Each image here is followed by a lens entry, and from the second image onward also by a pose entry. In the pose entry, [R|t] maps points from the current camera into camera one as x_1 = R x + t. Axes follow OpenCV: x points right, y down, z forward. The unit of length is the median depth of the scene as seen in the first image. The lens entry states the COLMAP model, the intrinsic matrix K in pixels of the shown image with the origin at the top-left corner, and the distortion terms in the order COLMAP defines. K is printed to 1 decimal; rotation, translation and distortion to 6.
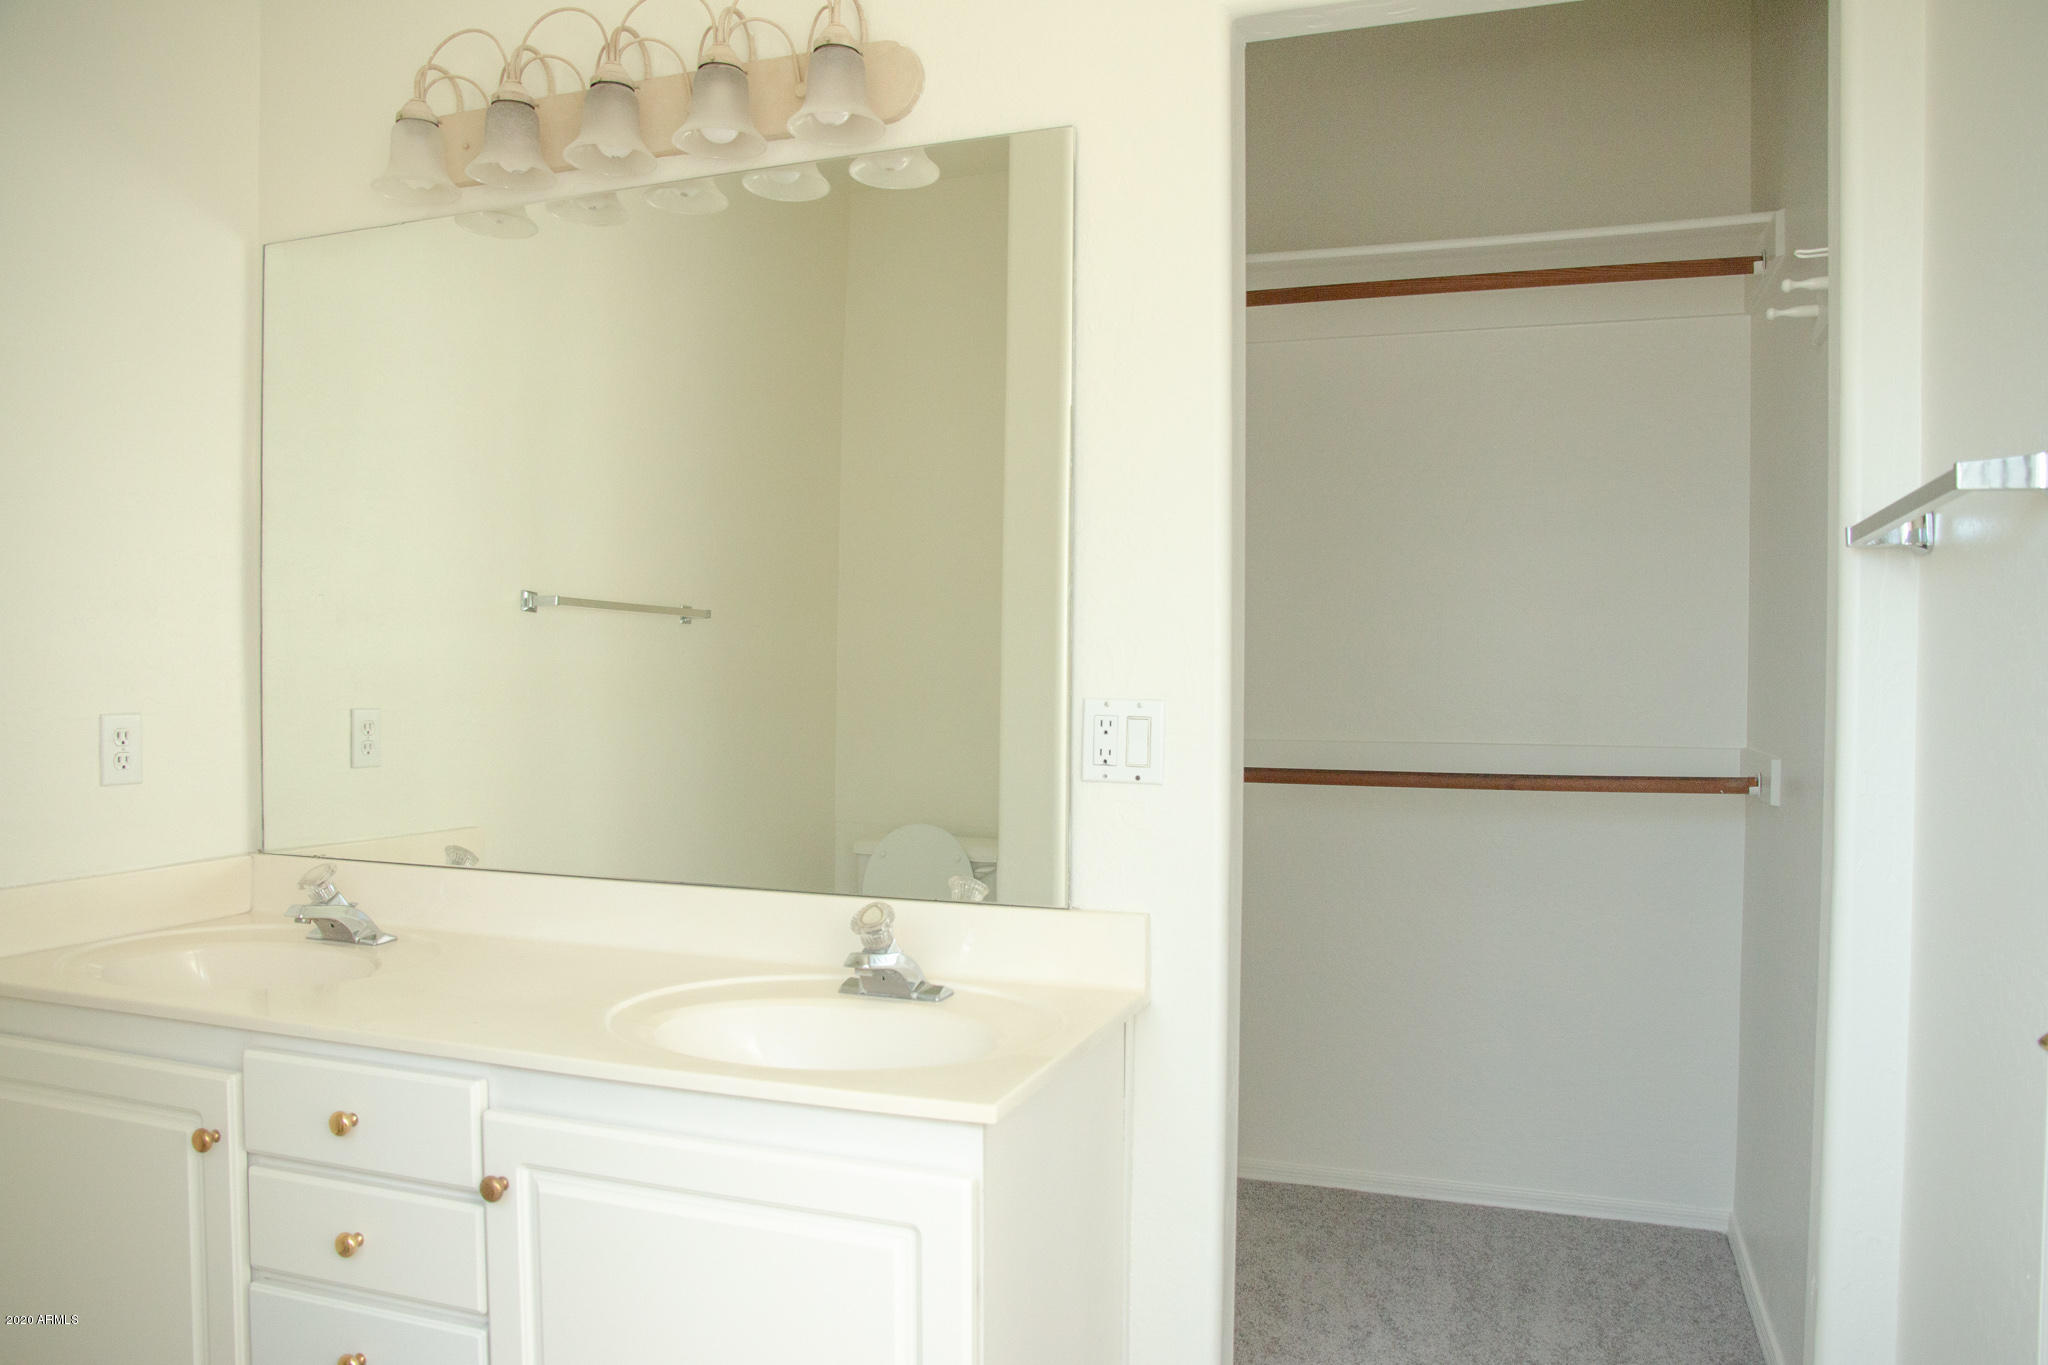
lens RADIAL K [[1404.3, 0, 1024.0], [0, 1404.3, 682.5], [0, 0, 1]] dist [-0.119110, 0.086965]
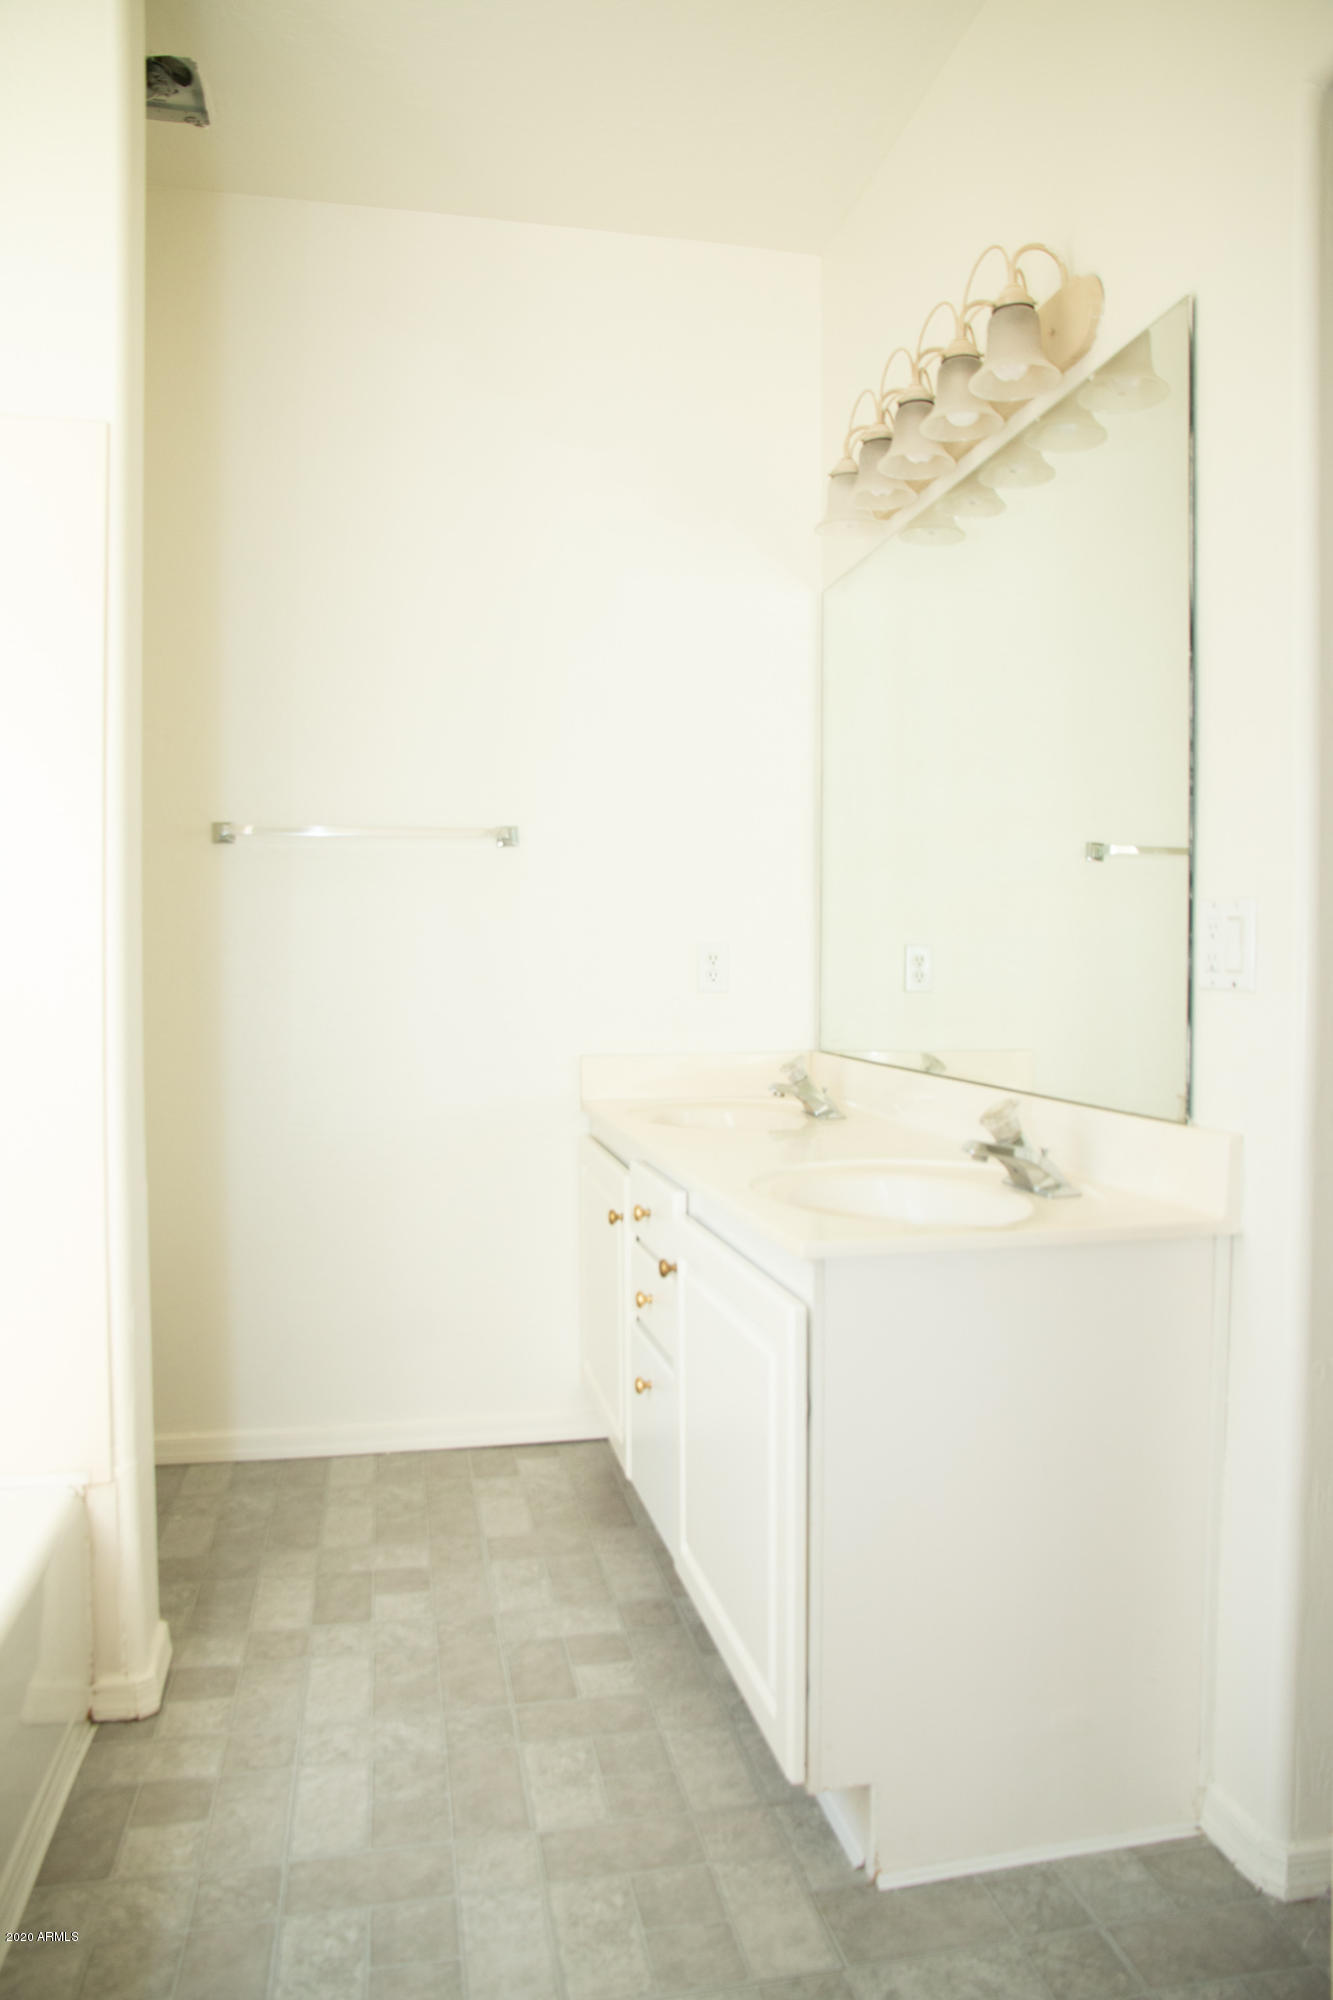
lens RADIAL K [[1371.4, 0, 666.5], [0, 1371.4, 1000.0], [0, 0, 1]] dist [-0.119110, 0.086965]
pose [[0.518874, 0.022517, -0.854554, 0.553730], [-0.015806, 0.999735, 0.016746, 0.060465], [0.854705, 0.004818, 0.519092, 0.204676]]
